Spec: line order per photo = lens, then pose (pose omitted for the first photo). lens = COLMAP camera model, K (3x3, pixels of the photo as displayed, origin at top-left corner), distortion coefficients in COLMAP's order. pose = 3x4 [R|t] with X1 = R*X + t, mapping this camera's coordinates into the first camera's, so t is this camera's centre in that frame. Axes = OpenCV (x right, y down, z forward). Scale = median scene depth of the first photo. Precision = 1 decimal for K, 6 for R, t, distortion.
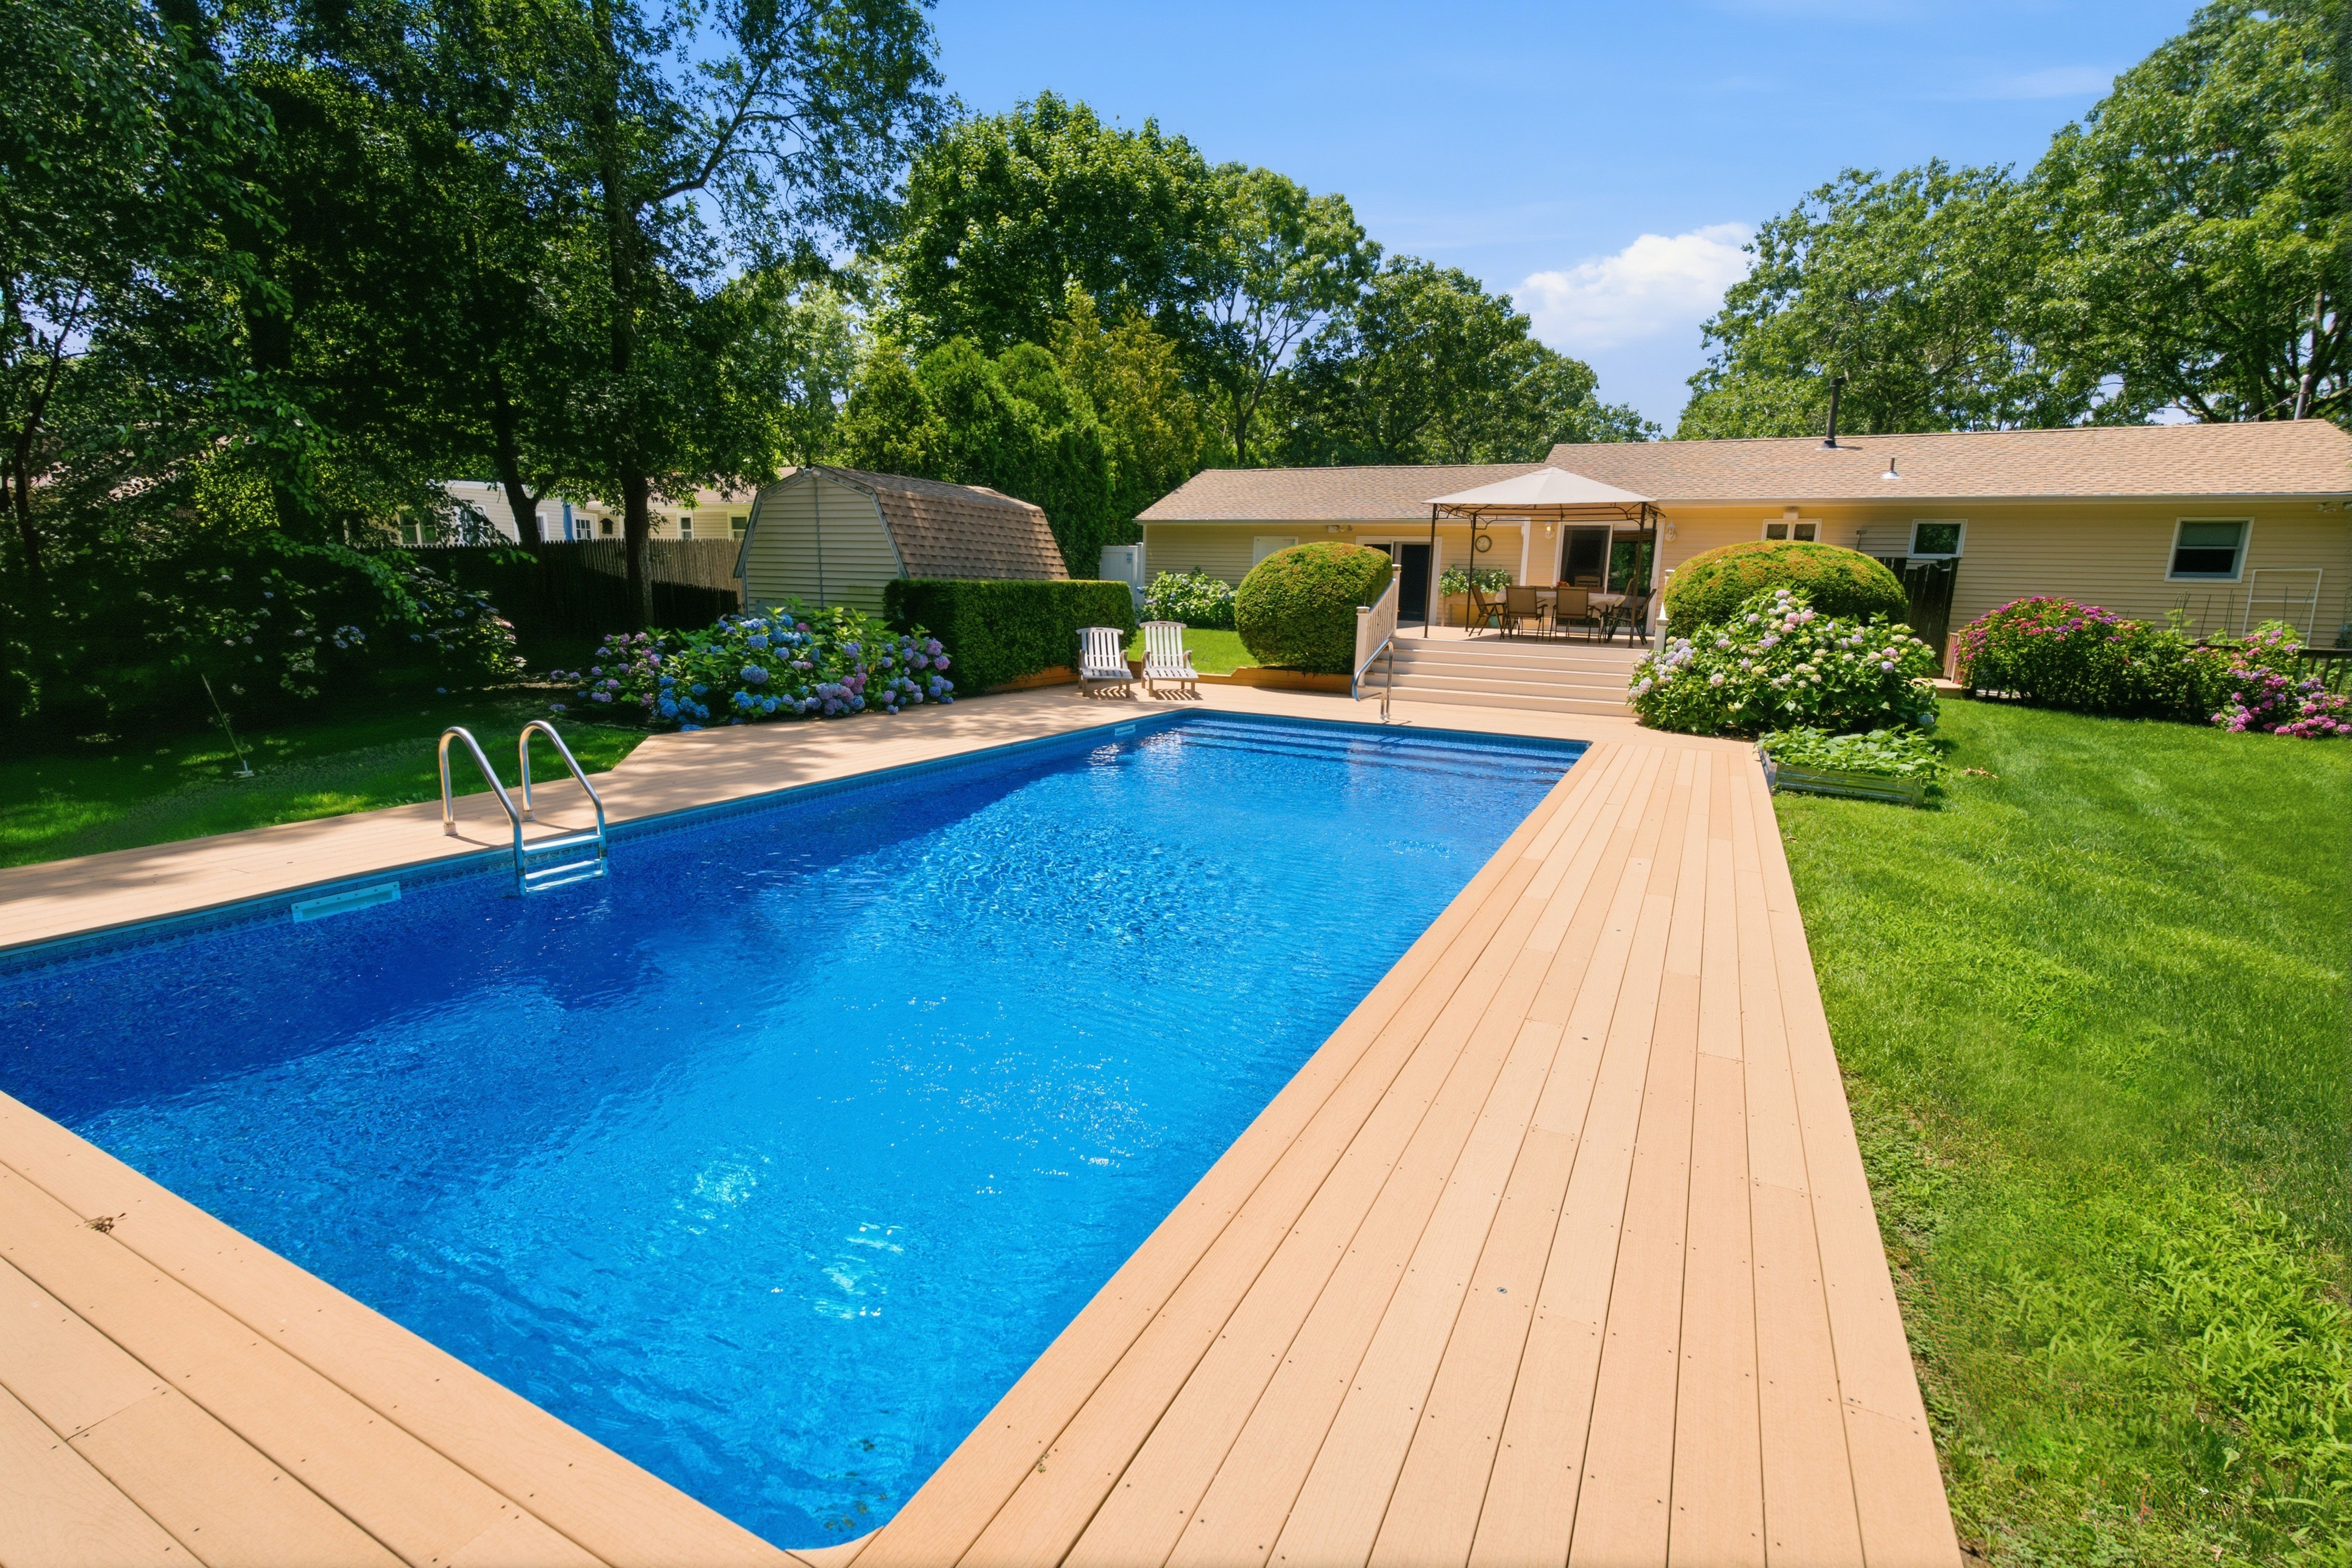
lens RADIAL K [[1049.2, 0, 1176.0], [0, 1049.2, 784.0], [0, 0, 1]] dist [0.000163, -0.000035]
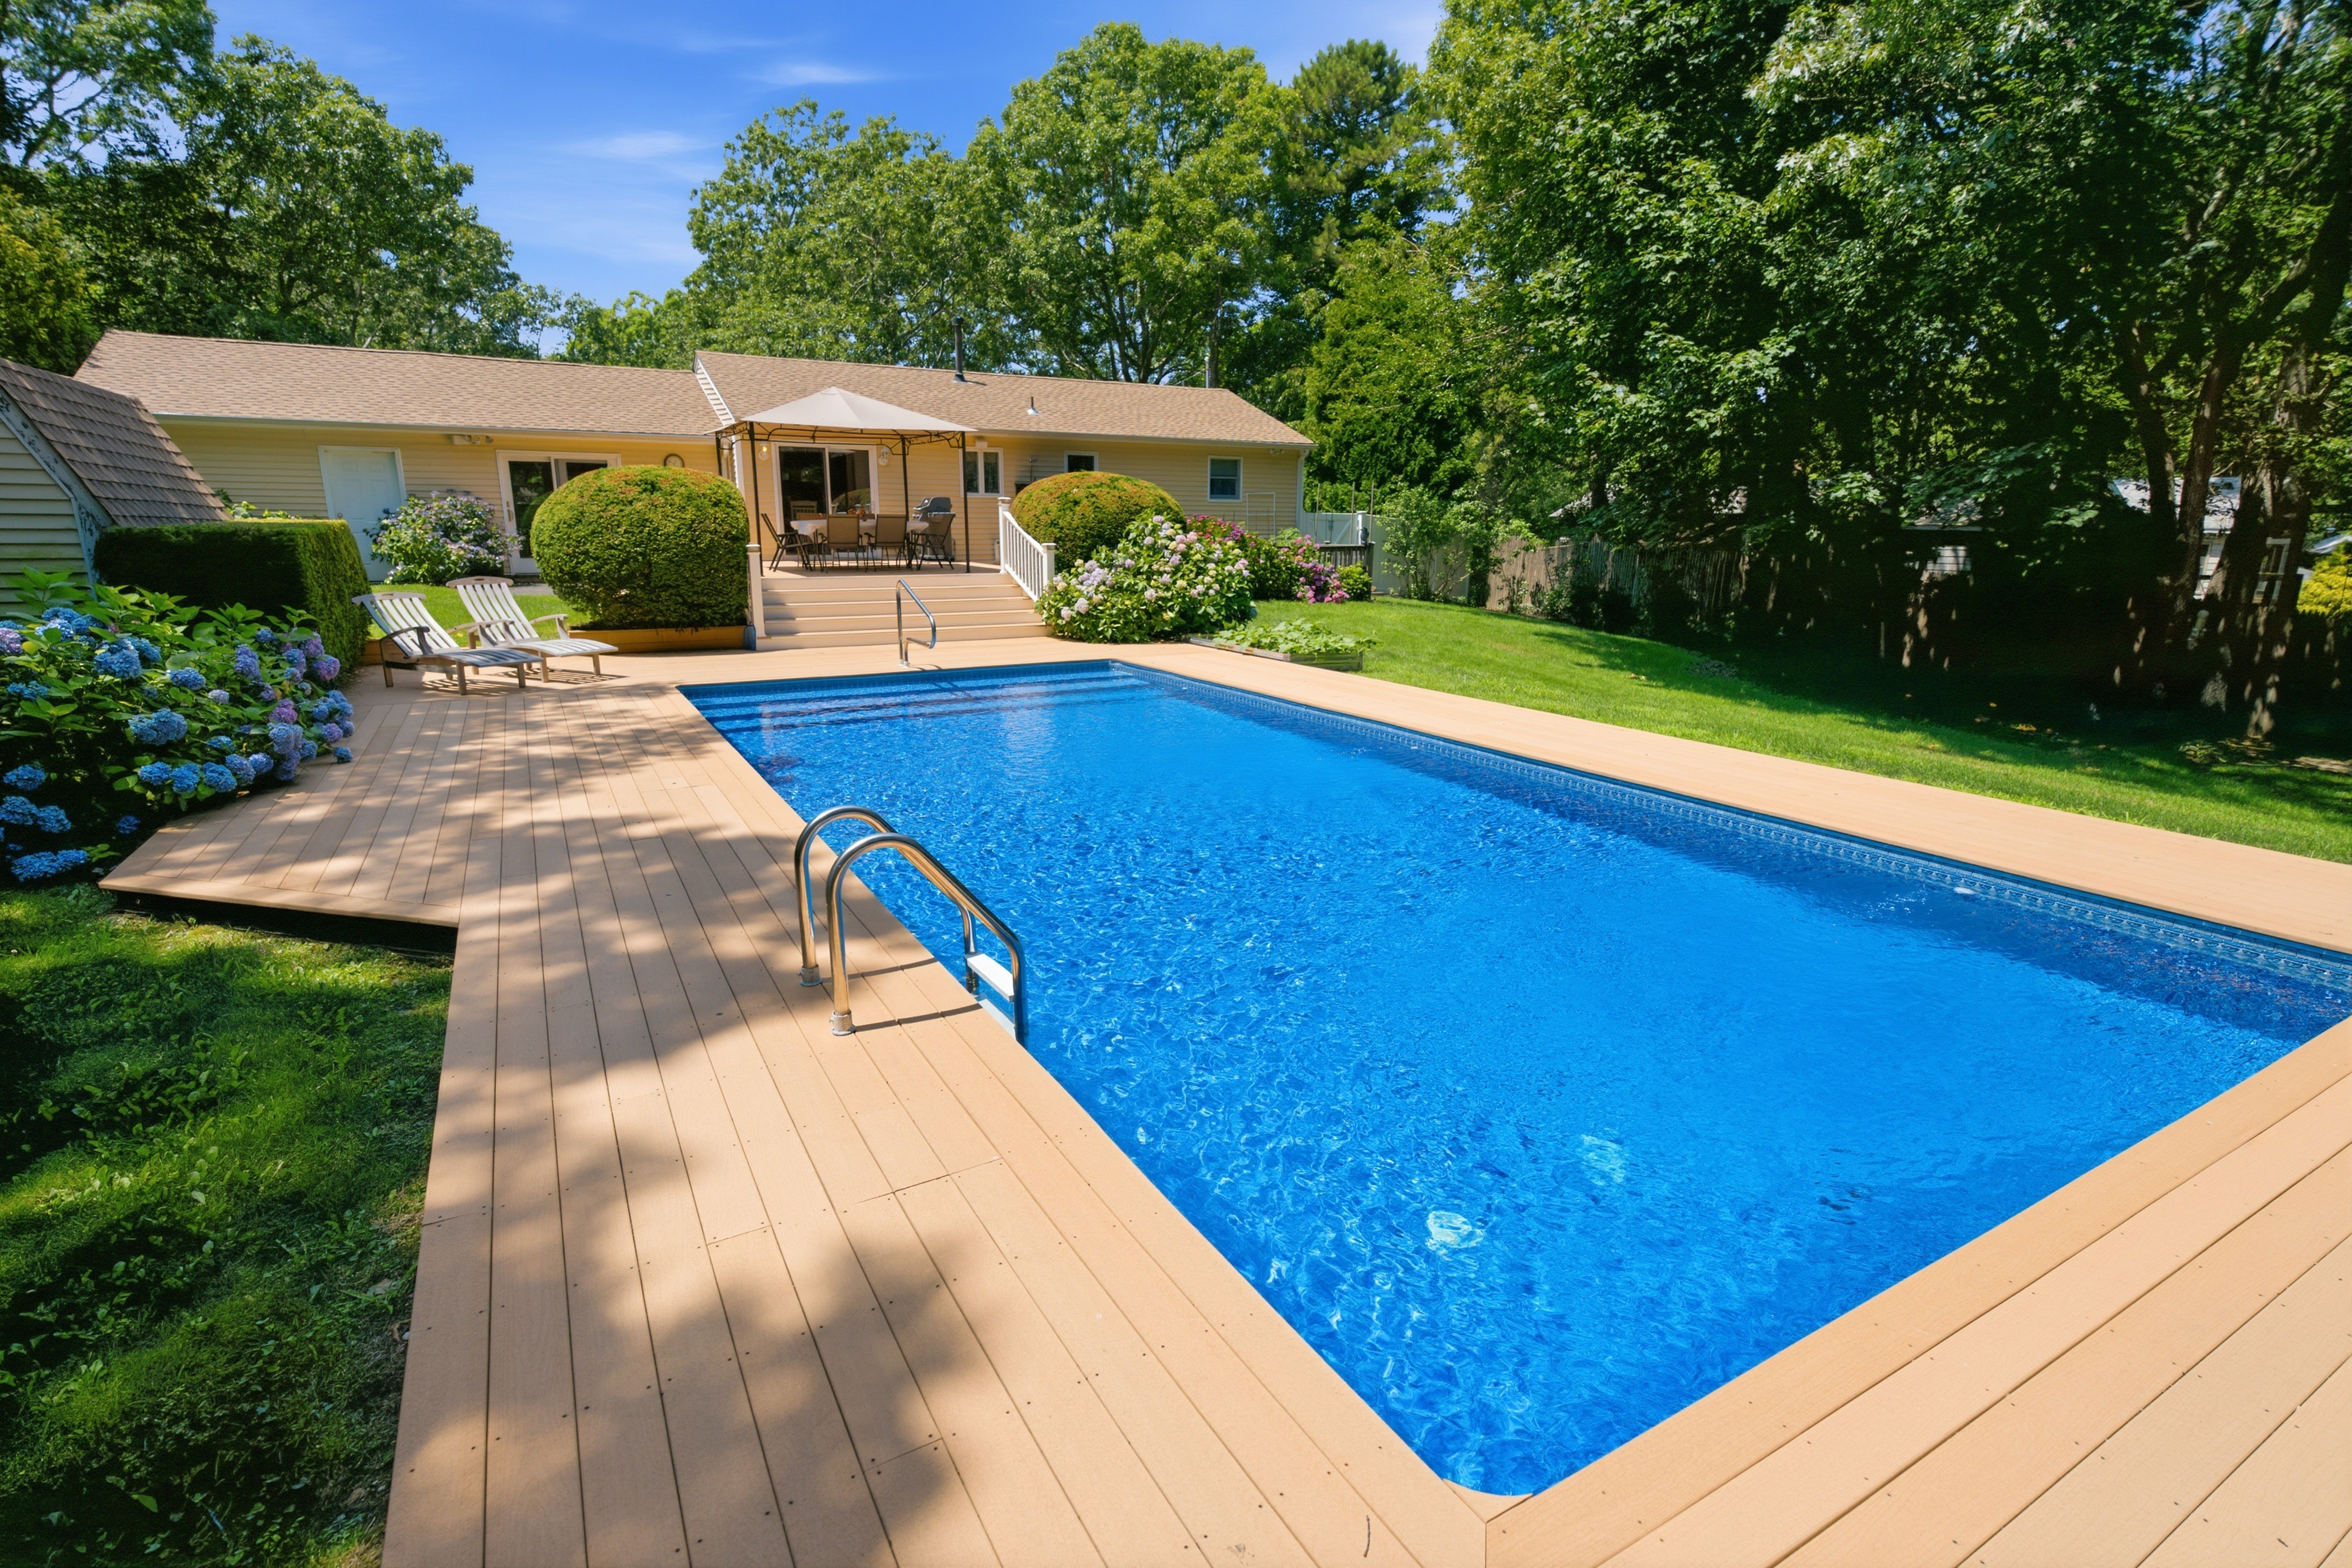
lens RADIAL K [[1136.6, 0, 1176.0], [0, 1136.6, 784.0], [0, 0, 1]] dist [0.001706, 0.000702]
pose [[0.545149, -0.212569, 0.810942, -0.399992], [0.165459, 0.975574, 0.144495, -0.052556], [-0.821849, 0.055406, 0.567005, 0.196919]]
